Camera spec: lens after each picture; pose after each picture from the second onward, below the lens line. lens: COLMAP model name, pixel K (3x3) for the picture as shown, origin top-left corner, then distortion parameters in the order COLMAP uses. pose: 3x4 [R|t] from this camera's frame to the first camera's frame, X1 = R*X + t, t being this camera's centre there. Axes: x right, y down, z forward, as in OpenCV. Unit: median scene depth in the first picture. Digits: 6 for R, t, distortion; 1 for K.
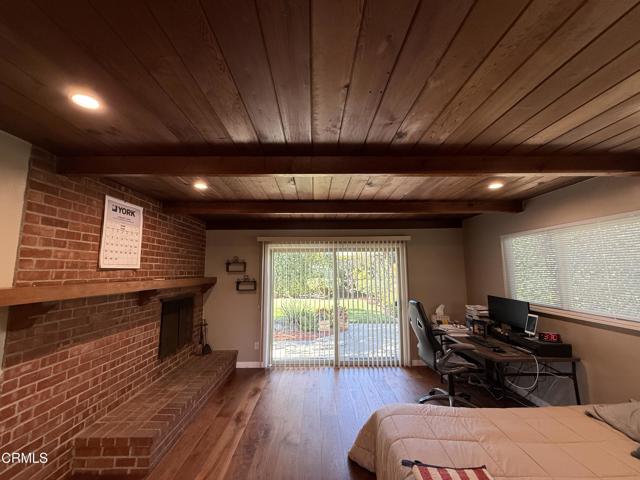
lens RADIAL K [[254.4, 0, 319.7], [0, 254.4, 240.7], [0, 0, 1]] dist [-0.001746, 0.000767]
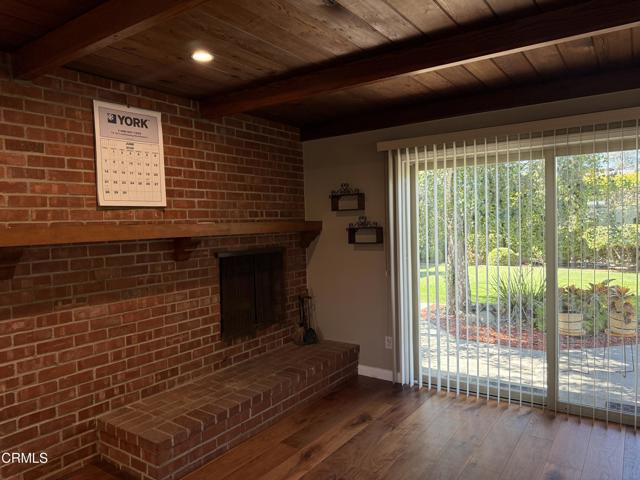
lens RADIAL K [[450.4, 0, 322.3], [0, 450.4, 238.4], [0, 0, 1]] dist [0.018113, -0.026201]
pose [[0.812887, 0.006545, -0.582384, 0.330673], [0.090563, 0.986354, 0.137492, 0.068387], [0.575337, -0.164508, 0.801202, 0.278744]]
